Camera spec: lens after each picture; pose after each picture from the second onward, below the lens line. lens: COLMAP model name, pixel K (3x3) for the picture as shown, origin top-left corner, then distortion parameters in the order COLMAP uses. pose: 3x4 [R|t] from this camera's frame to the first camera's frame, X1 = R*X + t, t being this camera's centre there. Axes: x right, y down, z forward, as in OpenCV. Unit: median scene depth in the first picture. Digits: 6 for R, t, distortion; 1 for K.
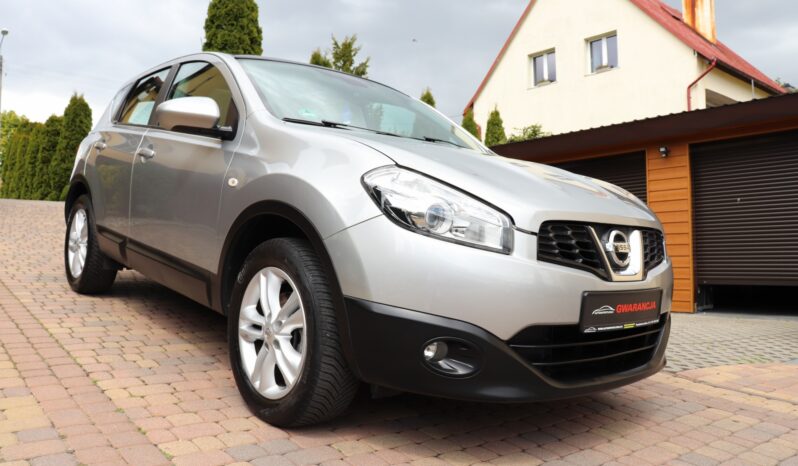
lens RADIAL K [[653.7, 0, 399.0], [0, 653.7, 233.0], [0, 0, 1]] dist [-0.160347, 0.133607]
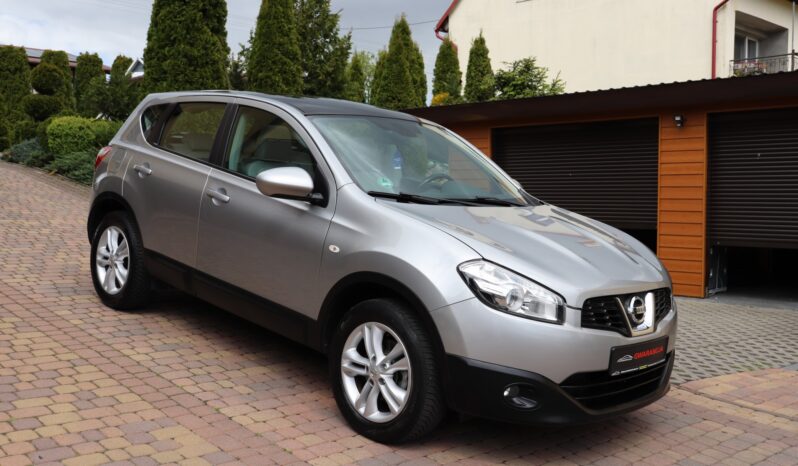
lens RADIAL K [[861.9, 0, 399.0], [0, 861.9, 233.0], [0, 0, 1]] dist [-0.026064, 0.011082]
pose [[0.996667, 0.003006, 0.081517, -0.289912], [-0.010710, 0.995493, 0.094230, -0.288419], [-0.080866, -0.094789, 0.992208, -0.702982]]
